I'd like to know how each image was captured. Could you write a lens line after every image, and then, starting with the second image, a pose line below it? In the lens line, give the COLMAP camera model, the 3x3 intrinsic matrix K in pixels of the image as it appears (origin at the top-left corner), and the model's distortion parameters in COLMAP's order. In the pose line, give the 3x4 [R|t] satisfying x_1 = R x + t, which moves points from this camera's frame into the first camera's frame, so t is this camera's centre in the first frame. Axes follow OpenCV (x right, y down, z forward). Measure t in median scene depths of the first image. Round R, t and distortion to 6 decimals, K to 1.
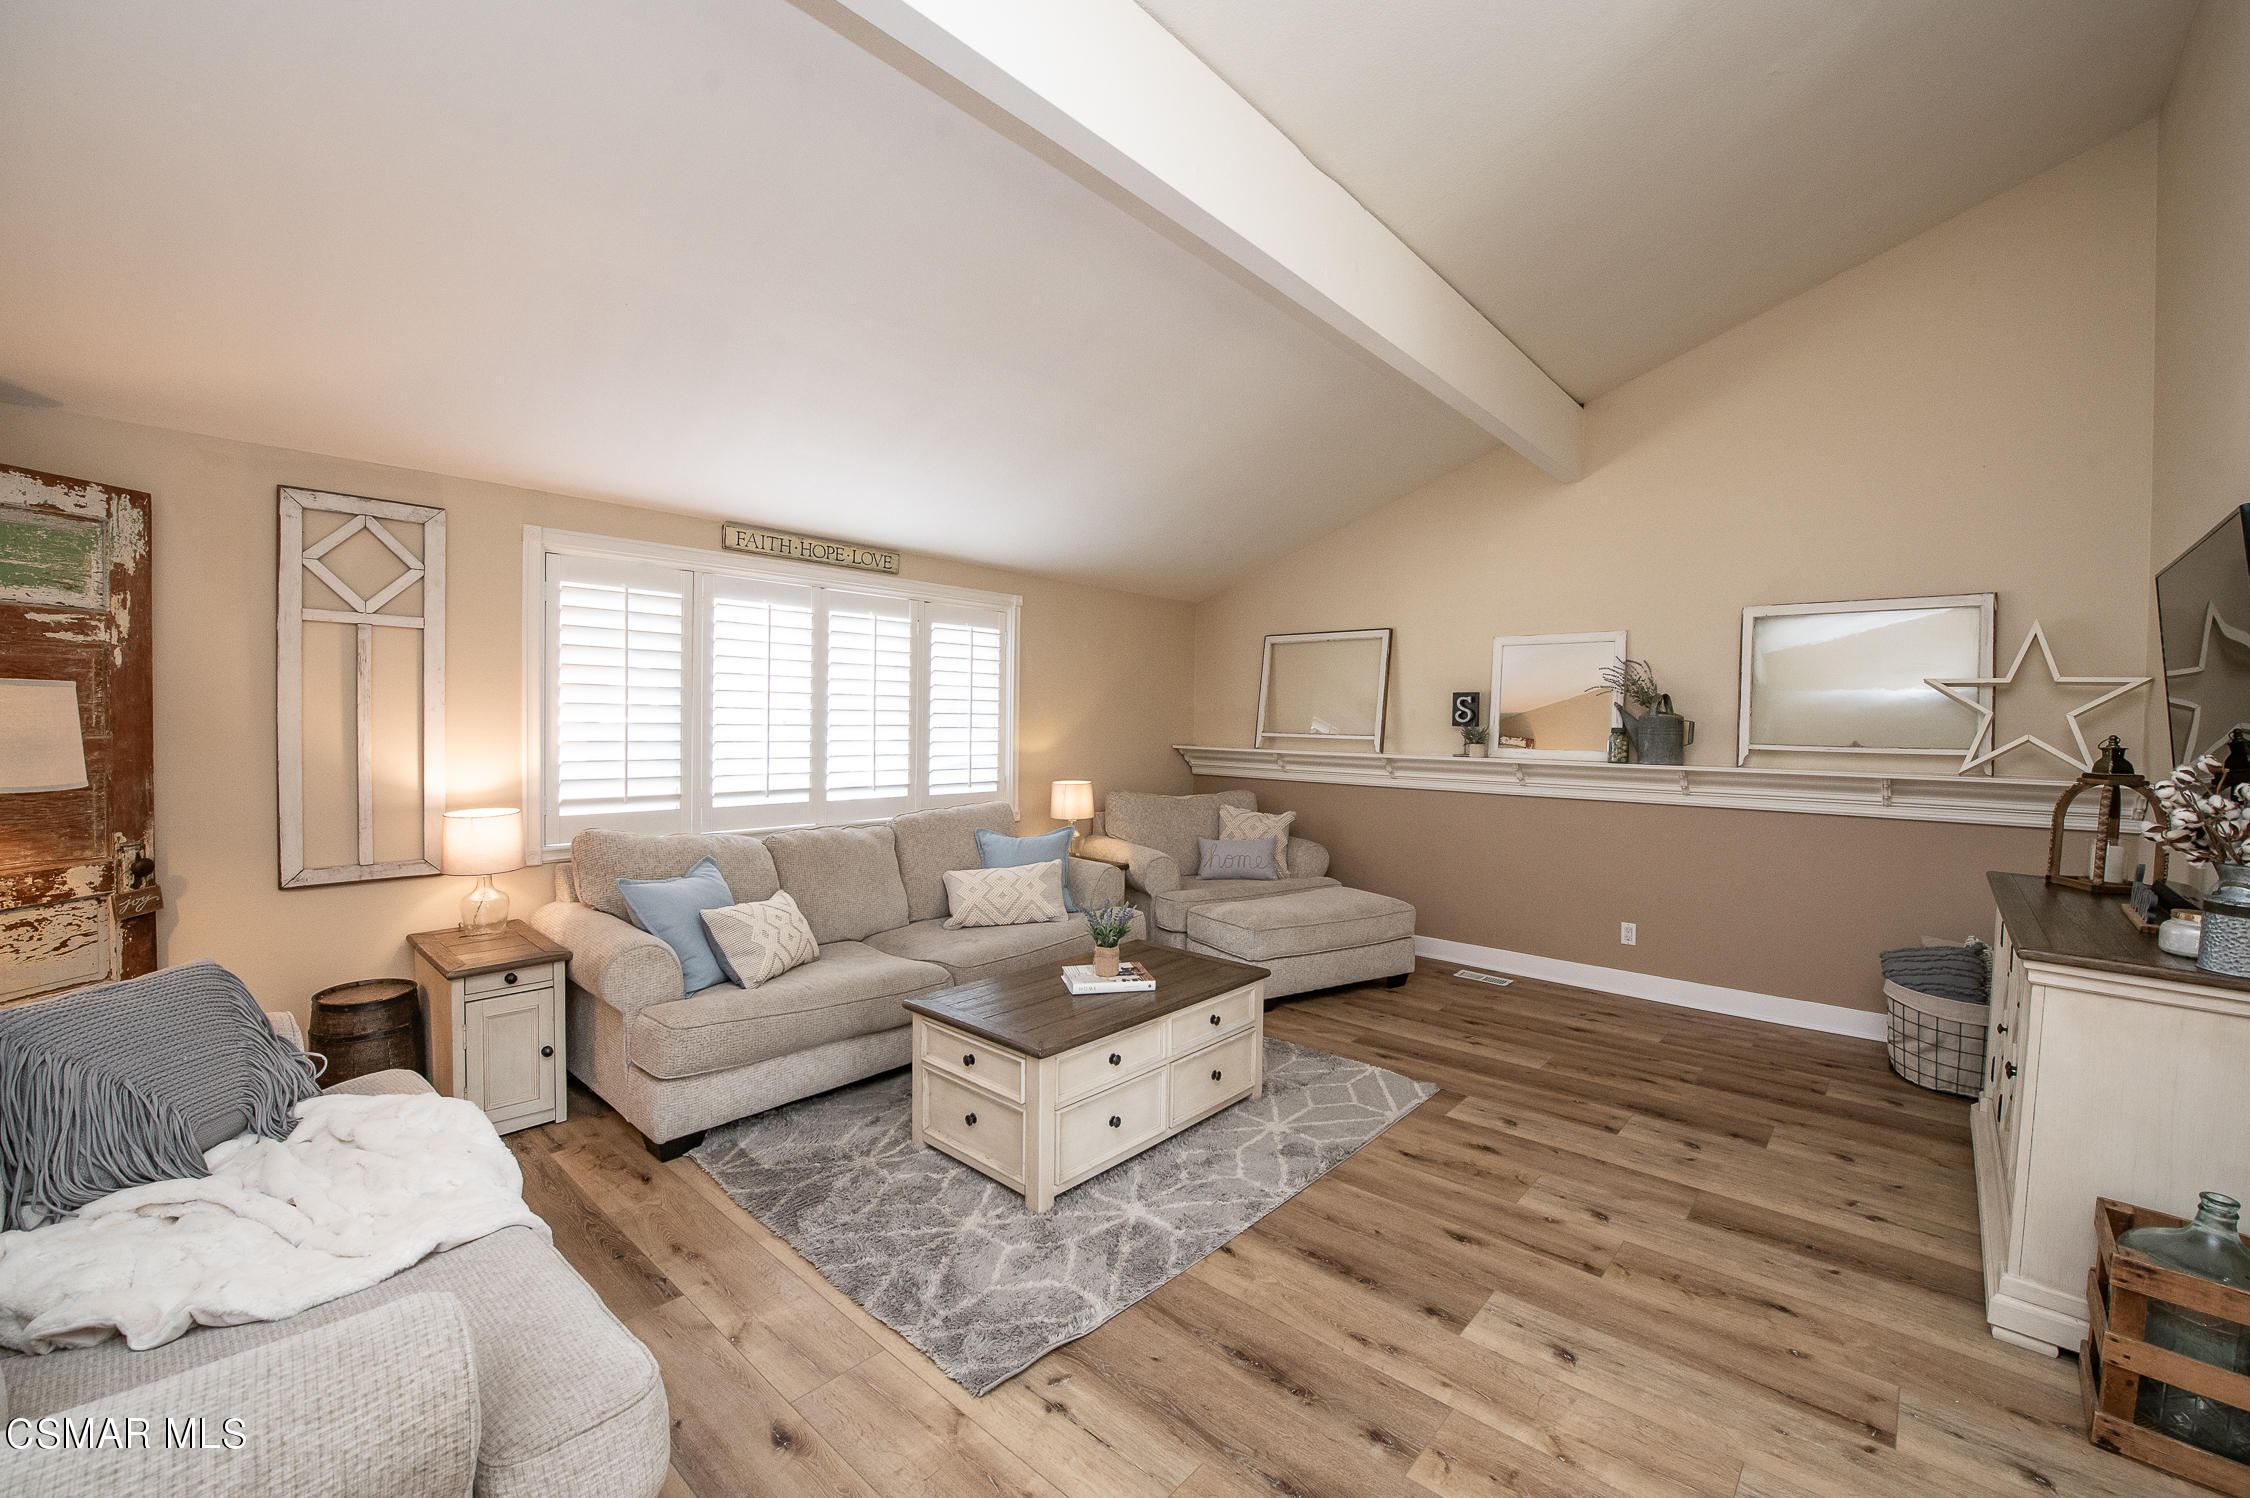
lens RADIAL K [[919.8, 0, 1119.6], [0, 919.8, 740.6], [0, 0, 1]] dist [-0.020700, -0.000572]
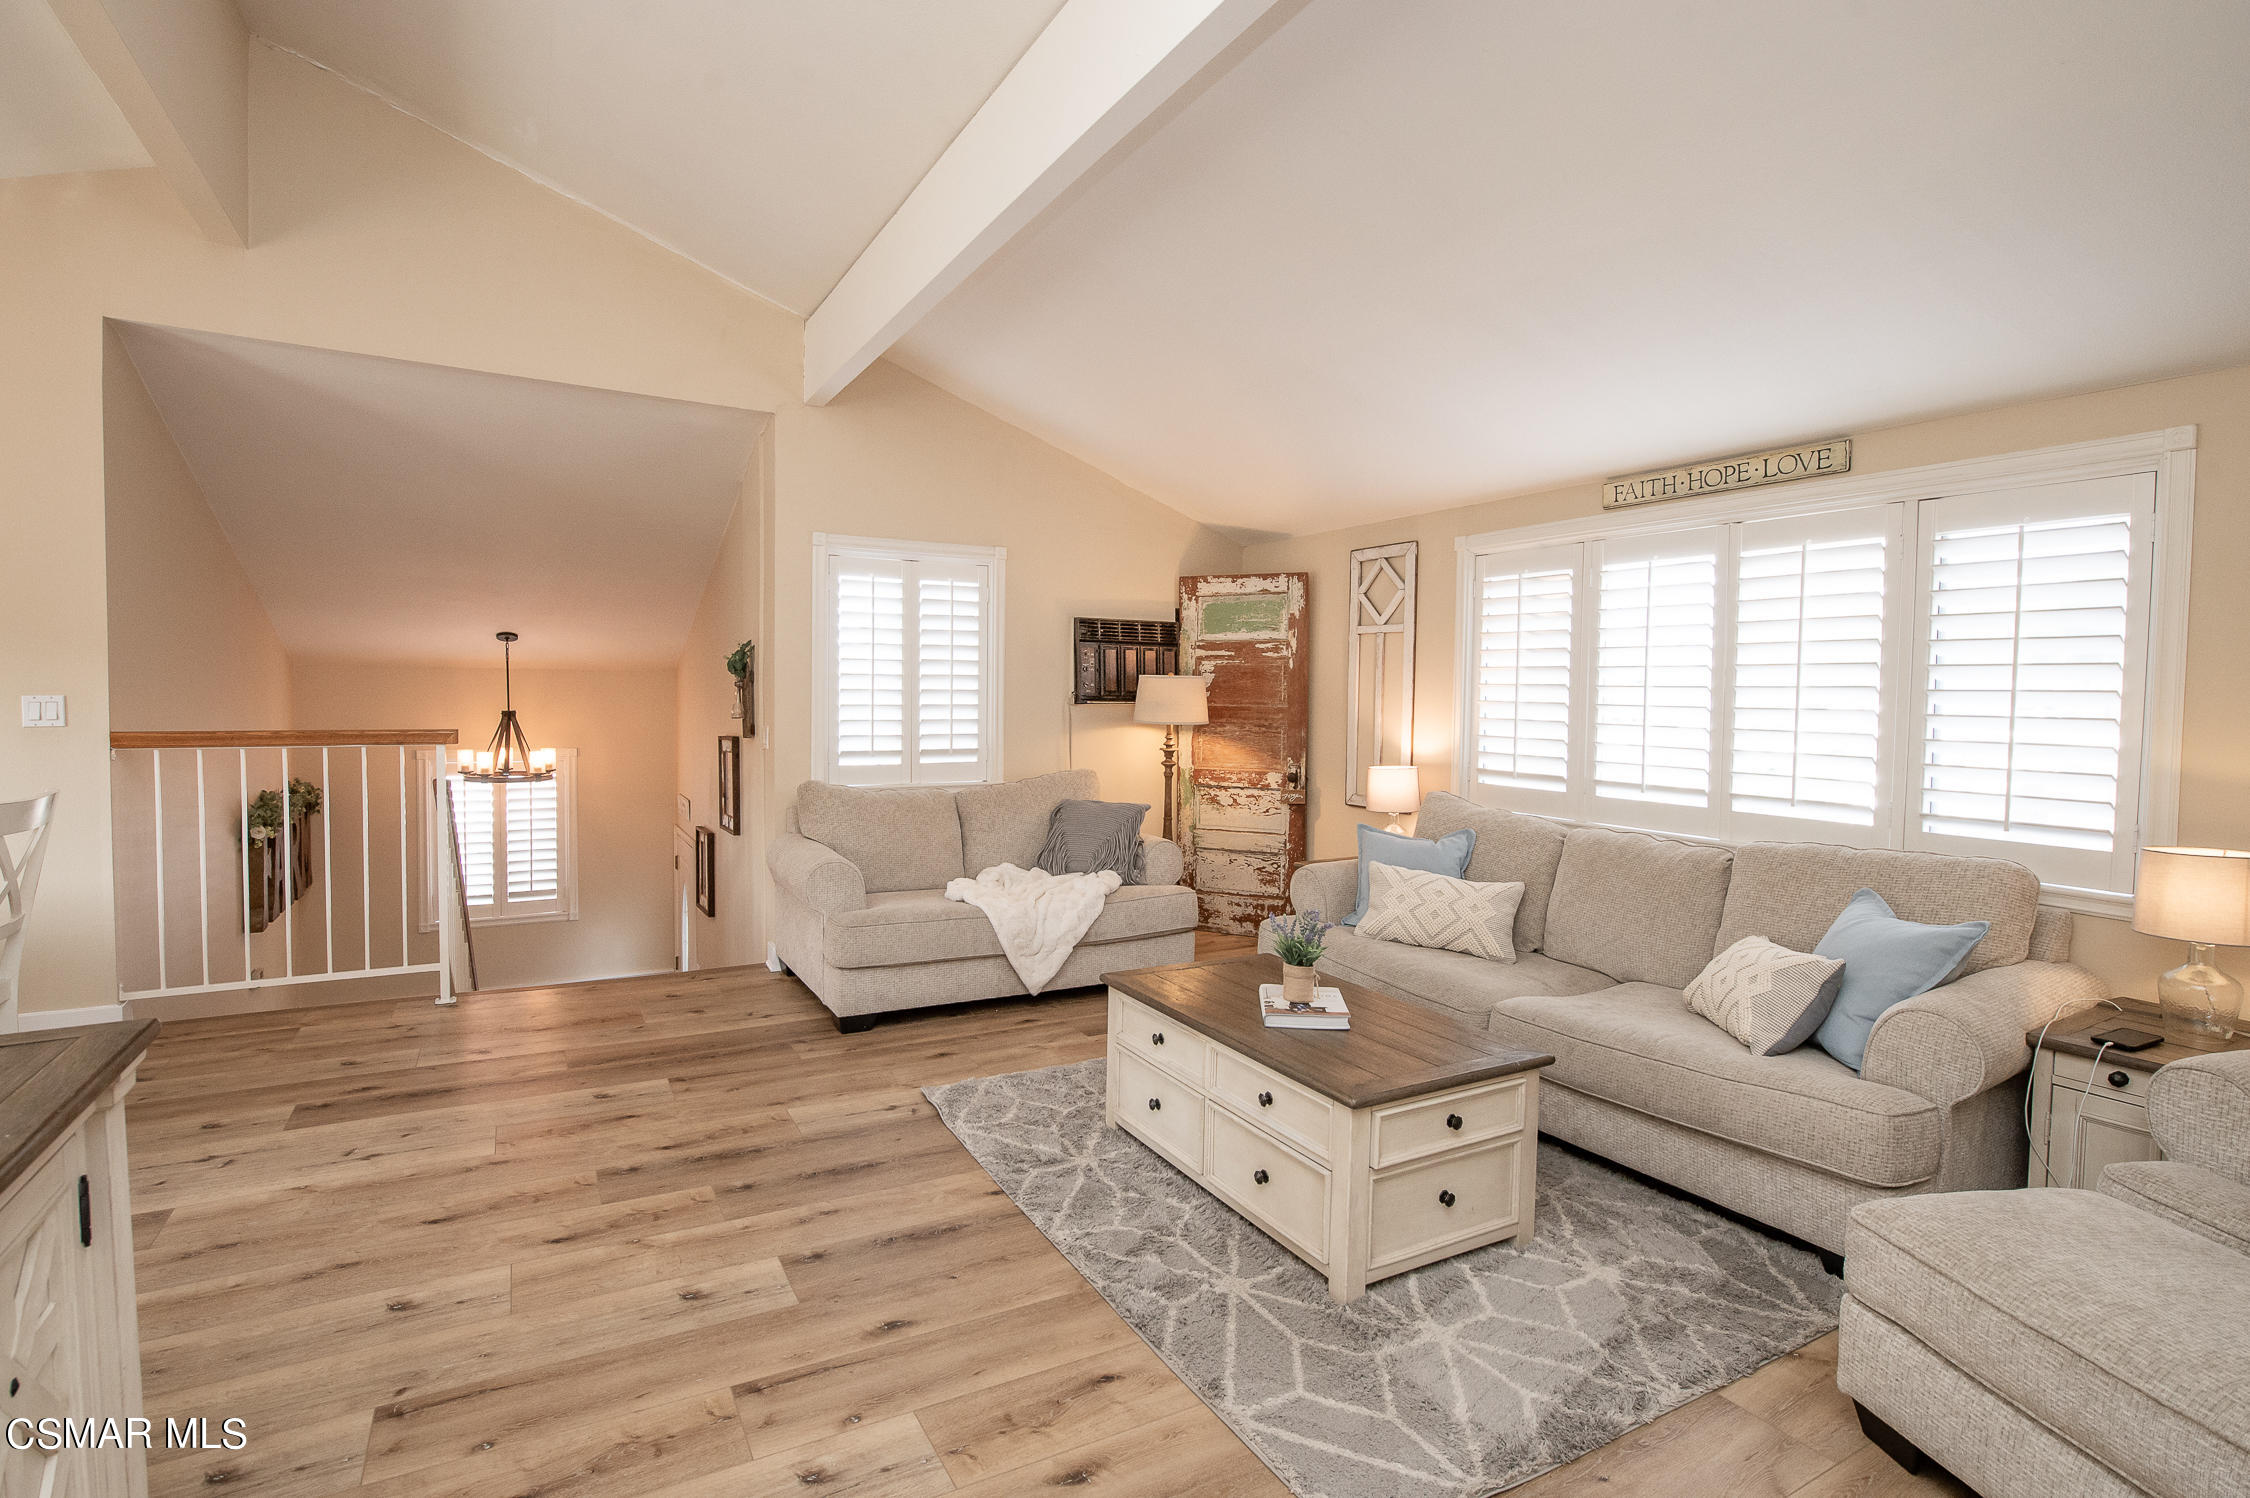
lens RADIAL K [[1072.1, 0, 1125.0], [0, 1072.1, 749.0], [0, 0, 1]] dist [-0.011423, -0.000519]
pose [[-0.316296, 0.027452, -0.948263, 1.128733], [-0.046421, 0.997936, 0.044374, 0.001236], [0.947524, 0.058054, -0.314369, 1.400996]]
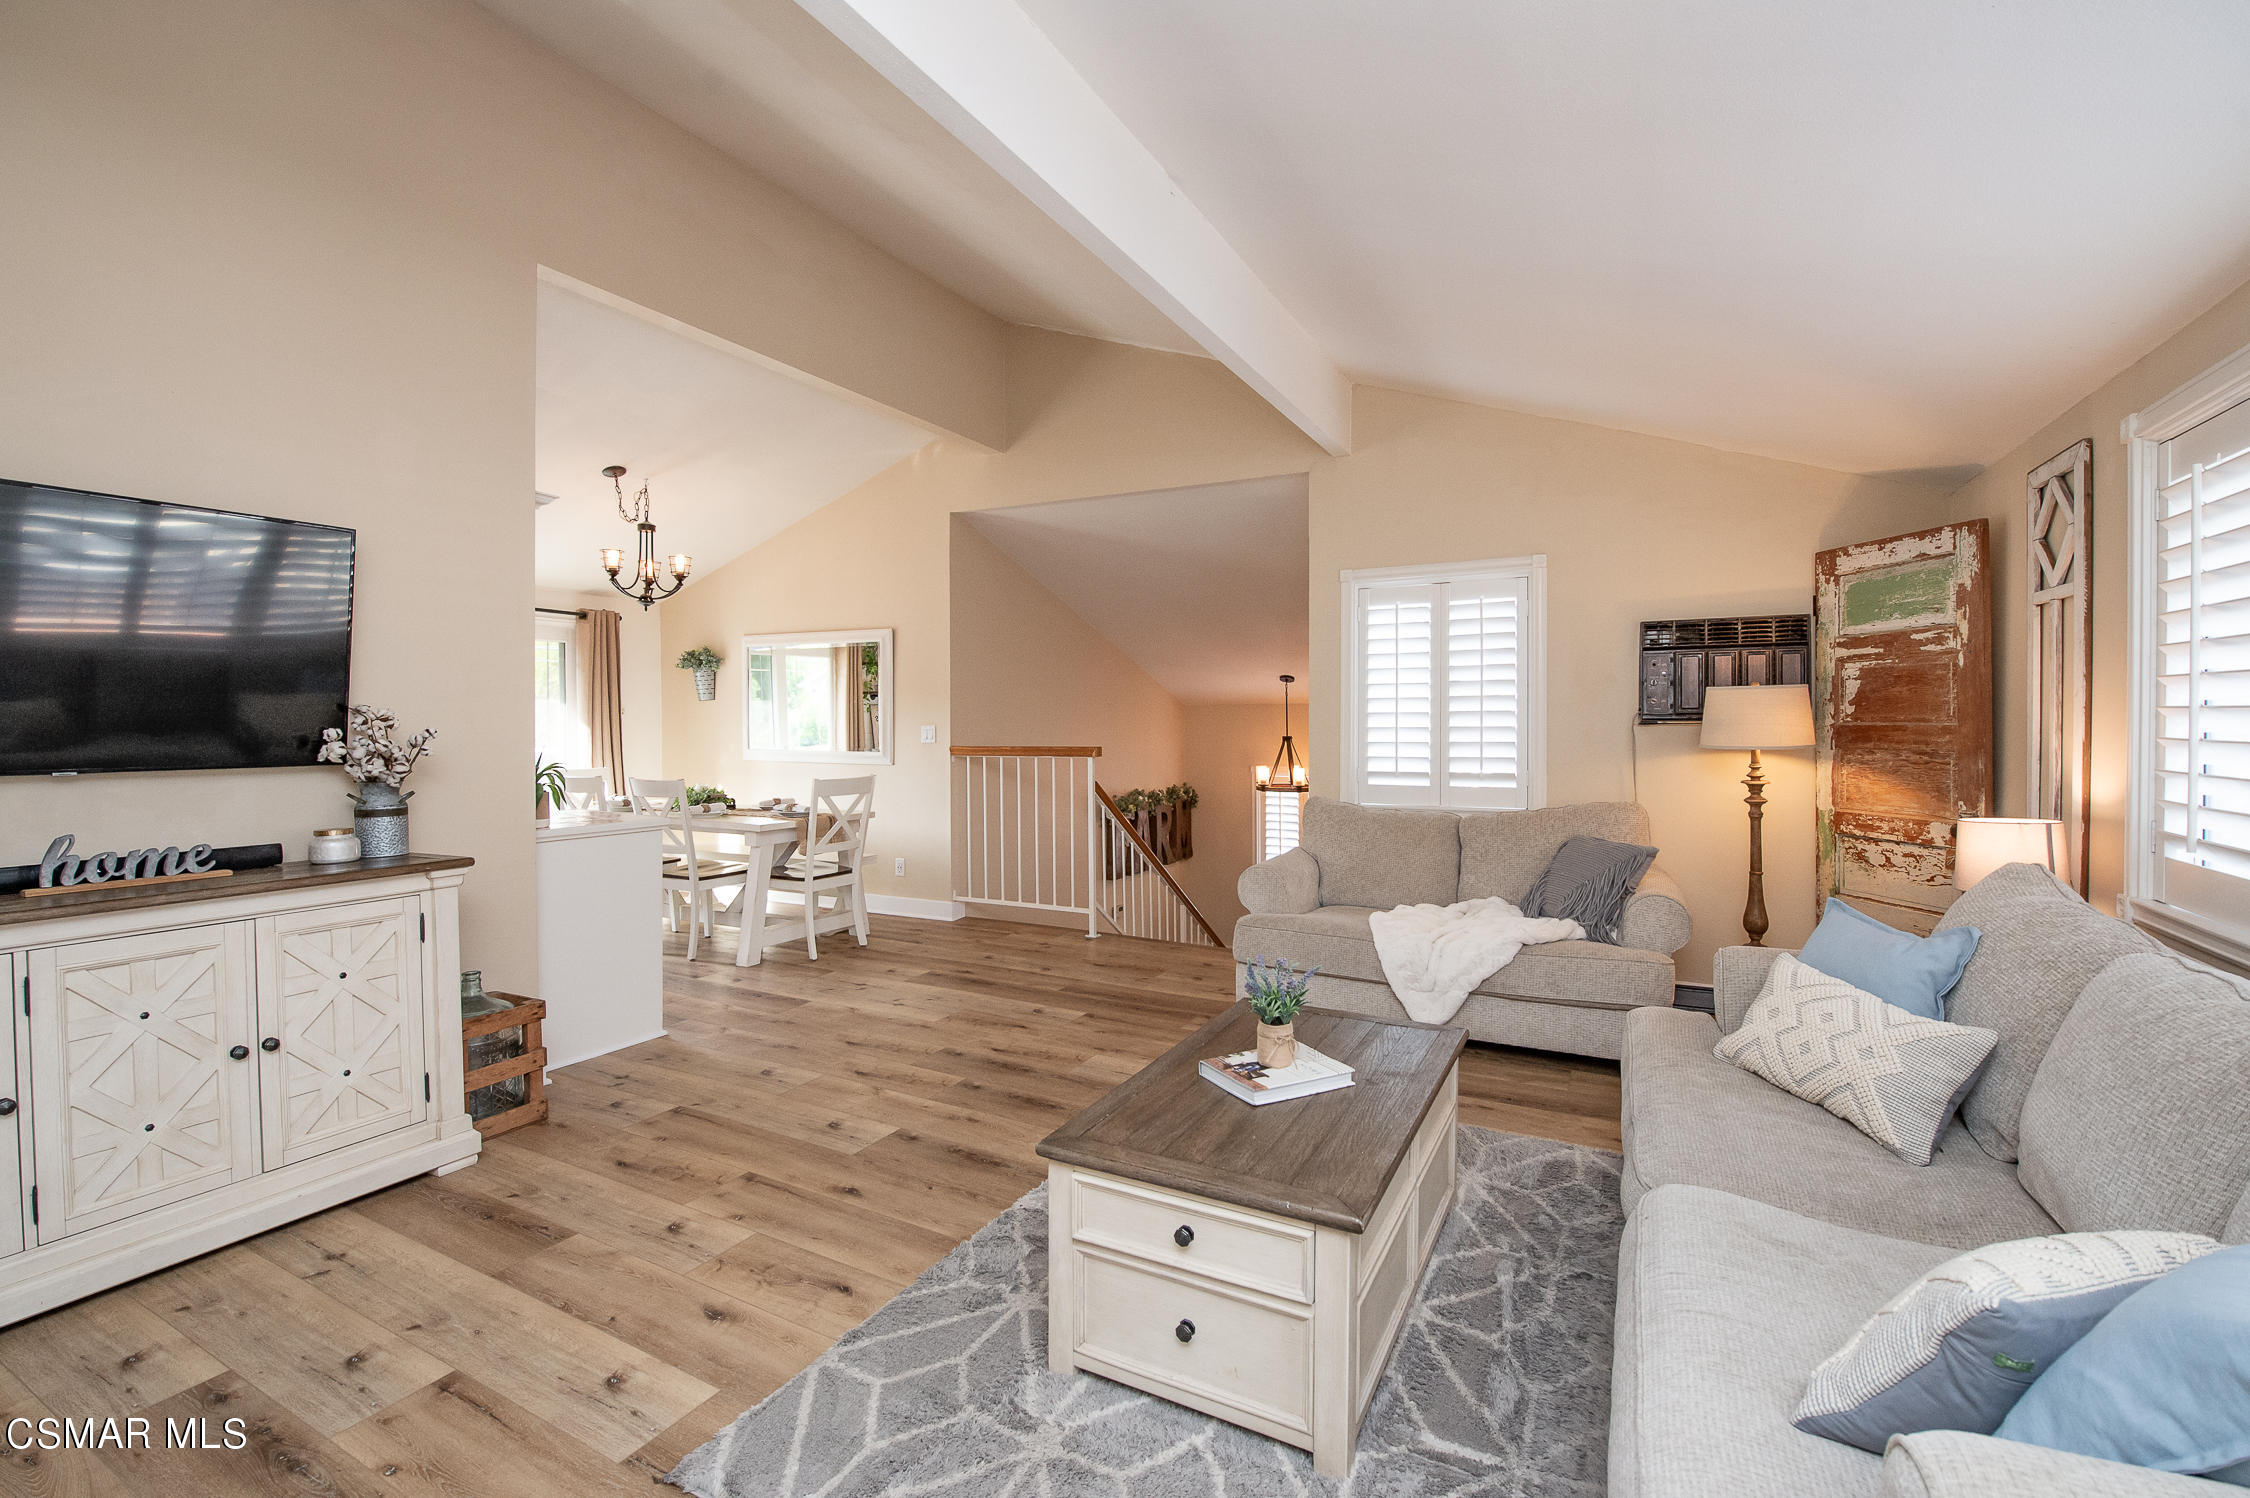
lens RADIAL K [[985.7, 0, 1116.9], [0, 985.7, 741.1], [0, 0, 1]] dist [-0.011211, -0.000178]
pose [[-0.970085, -0.008550, -0.242614, 0.344094], [-0.019709, 0.998854, 0.043604, -0.016668], [0.241963, 0.047082, -0.969143, 2.056101]]
